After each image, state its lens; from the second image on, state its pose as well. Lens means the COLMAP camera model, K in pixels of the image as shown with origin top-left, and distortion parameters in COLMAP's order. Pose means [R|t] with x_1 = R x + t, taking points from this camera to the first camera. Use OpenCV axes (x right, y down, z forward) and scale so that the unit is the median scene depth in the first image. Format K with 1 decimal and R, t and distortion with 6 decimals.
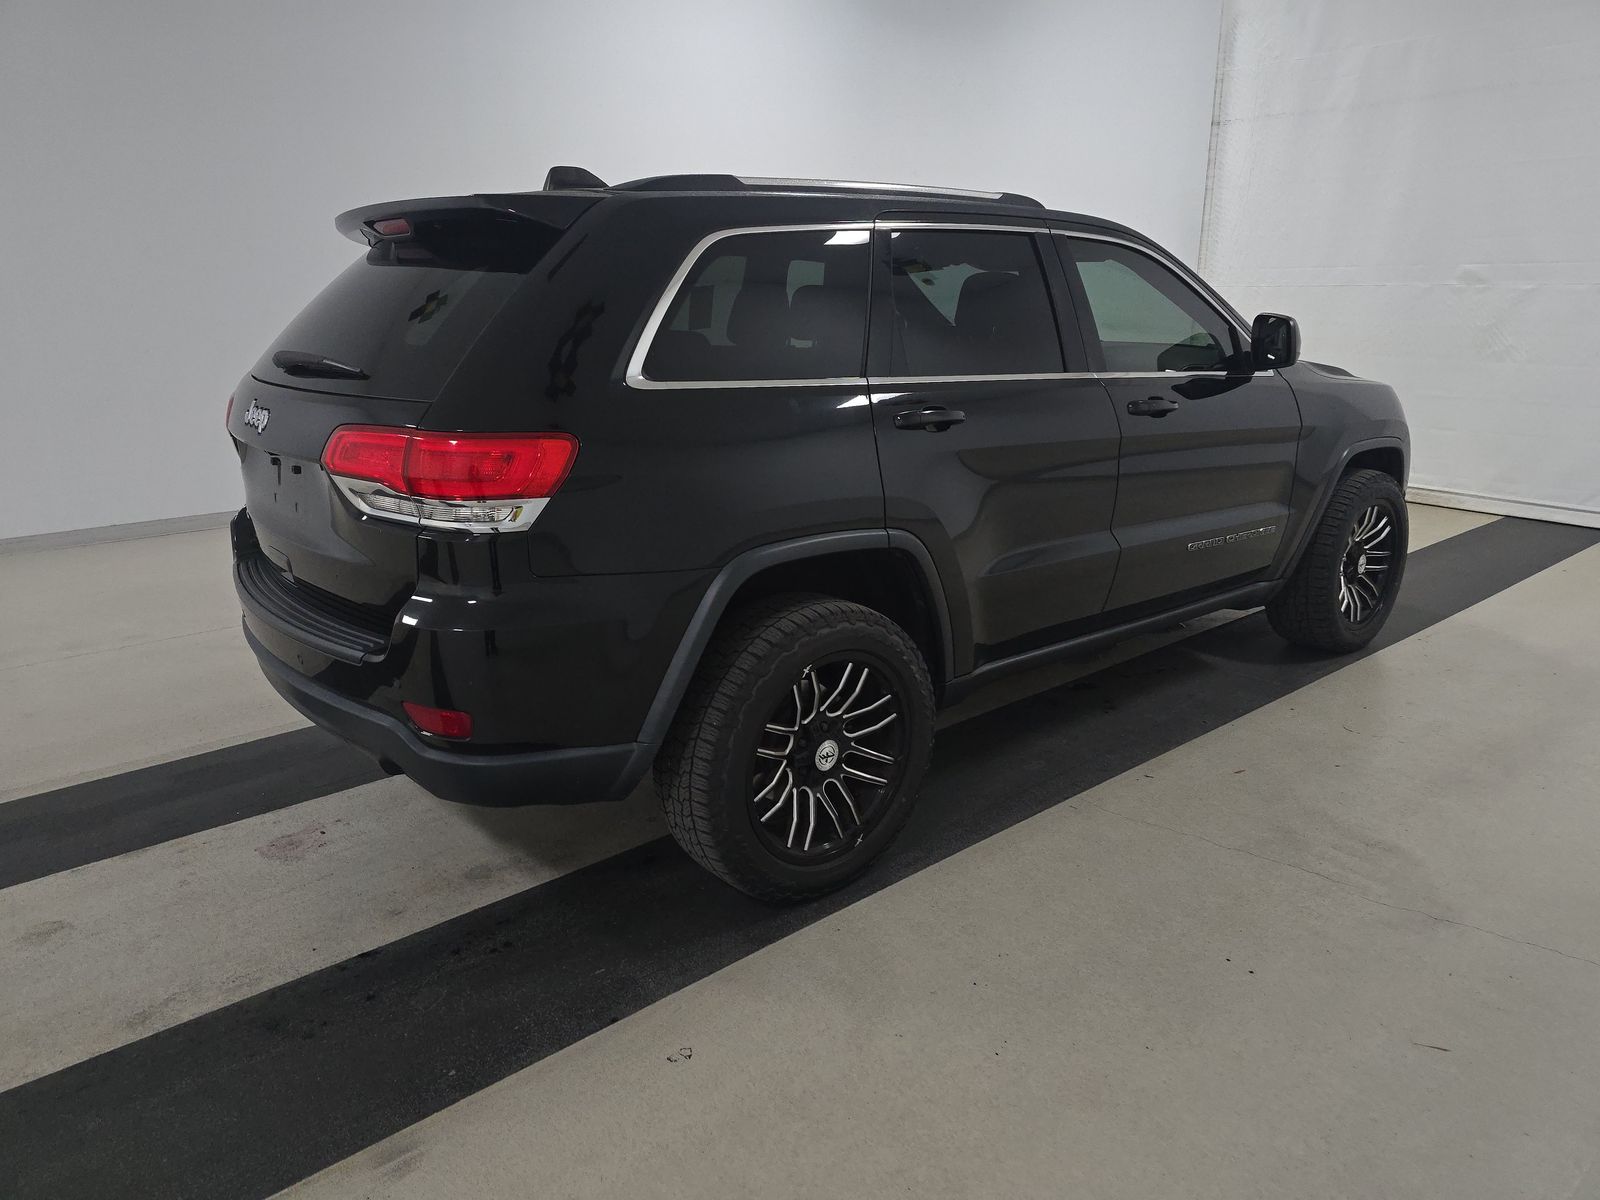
lens RADIAL K [[1093.9, 0, 794.7], [0, 1093.9, 600.9], [0, 0, 1]] dist [0.011710, 0.001913]
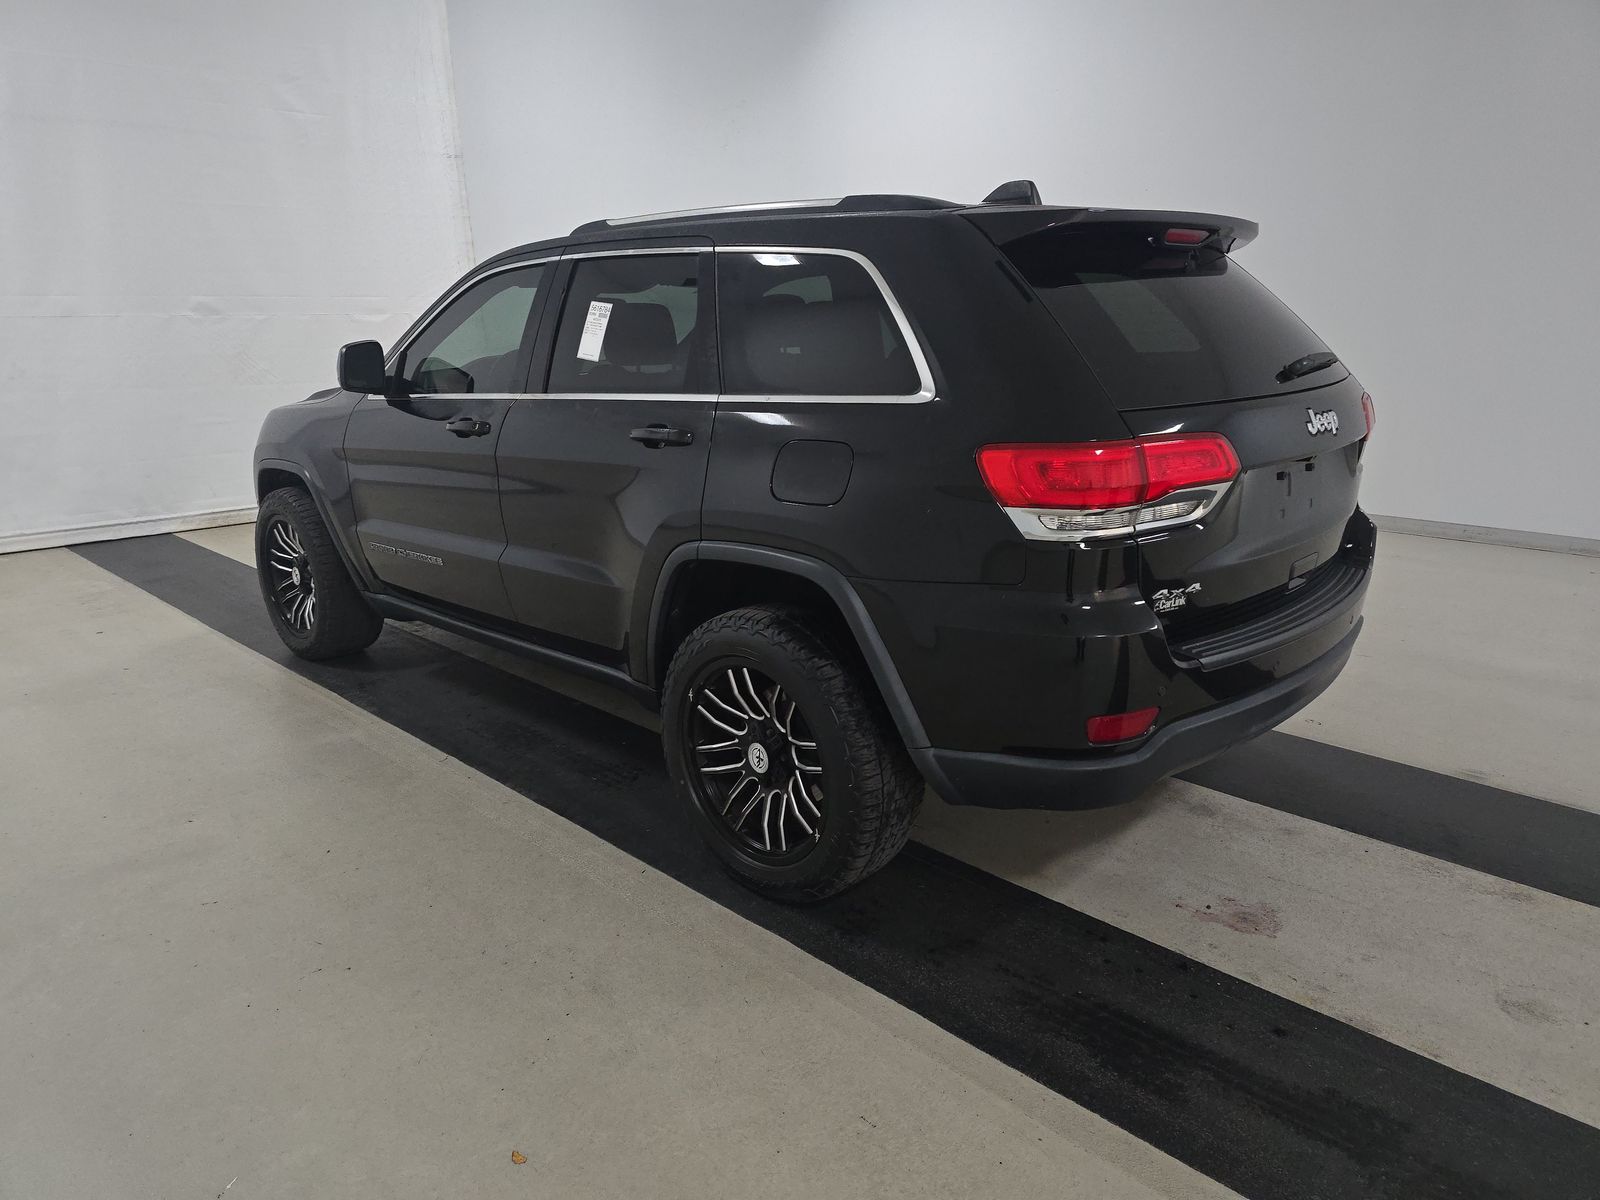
lens RADIAL K [[1093.9, 0, 797.4], [0, 1093.9, 599.3], [0, 0, 1]] dist [0.011710, 0.001913]
pose [[-0.122445, -0.247355, 0.961157, -1.070365], [0.283440, 0.919395, 0.272716, -0.321860], [-0.951141, 0.305823, -0.042465, 1.156712]]
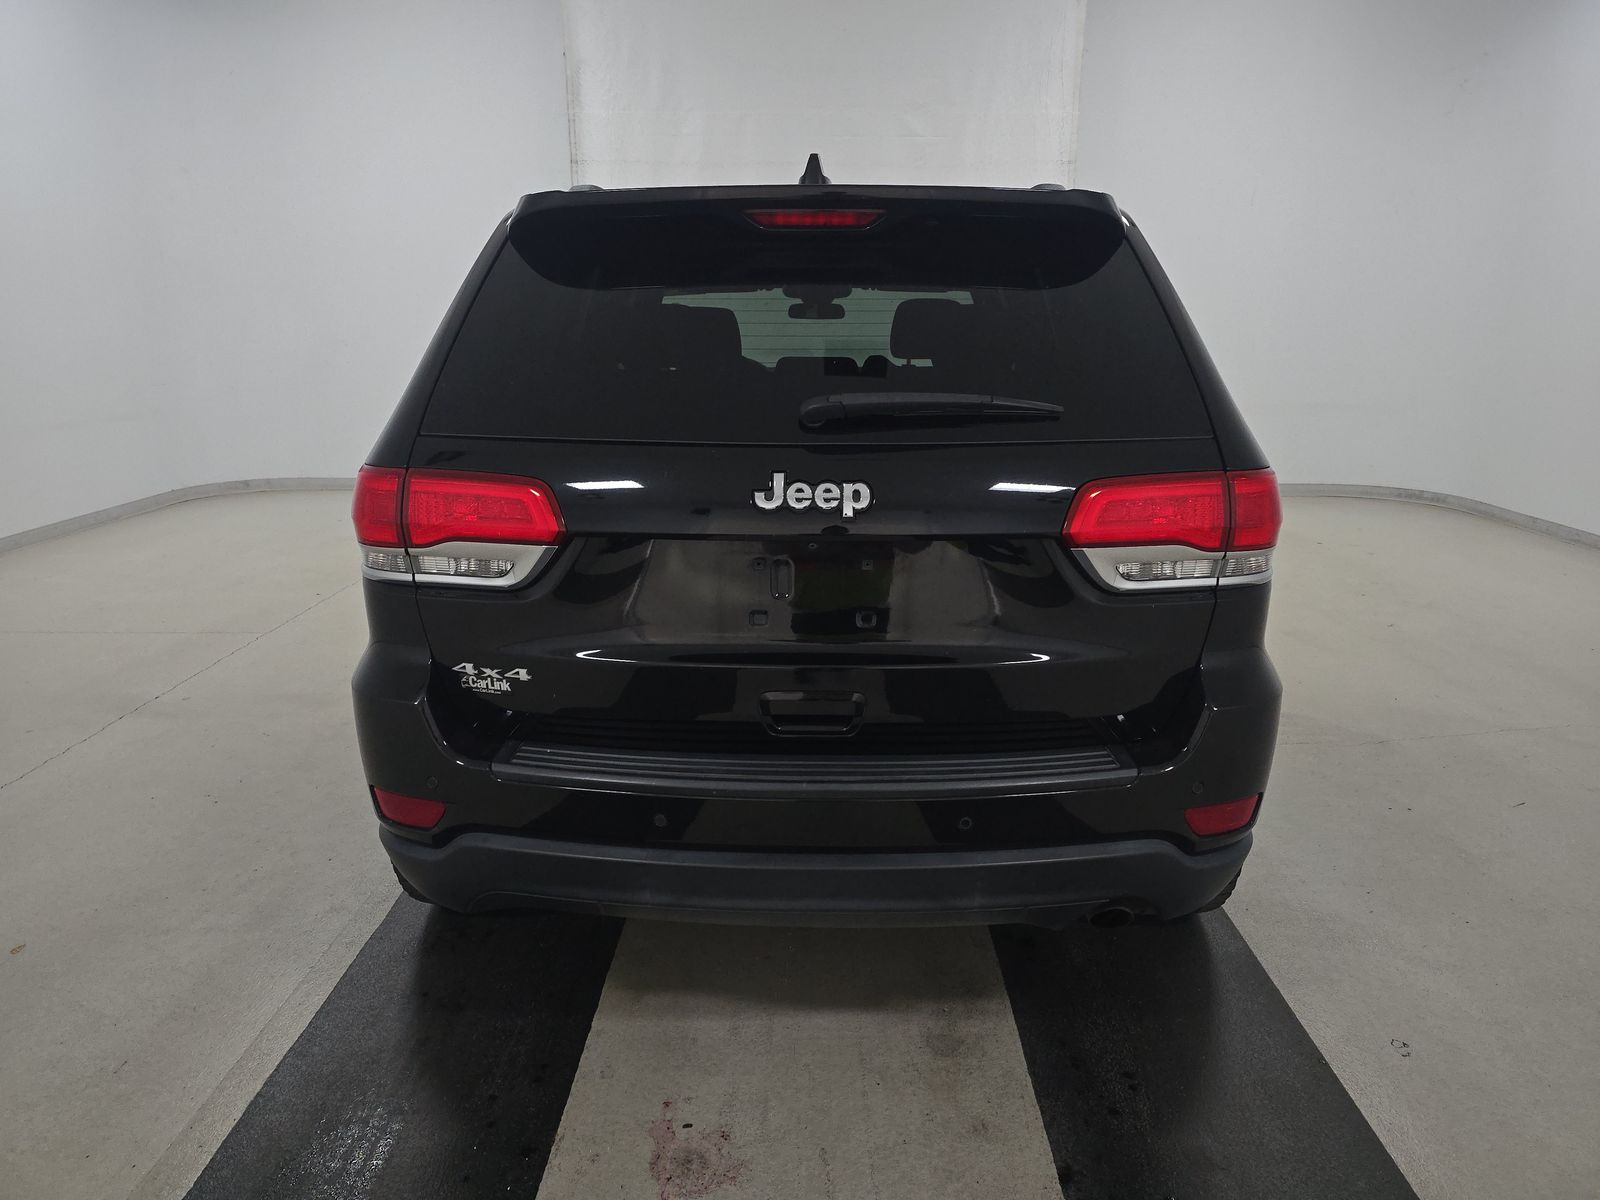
lens RADIAL K [[1093.9, 0, 801.7], [0, 1093.9, 601.4], [0, 0, 1]] dist [0.011710, 0.001913]
pose [[0.648178, -0.178919, 0.740171, -0.739660], [0.197708, 0.978214, 0.063324, -0.113130], [-0.735375, 0.105292, 0.669430, 0.431885]]
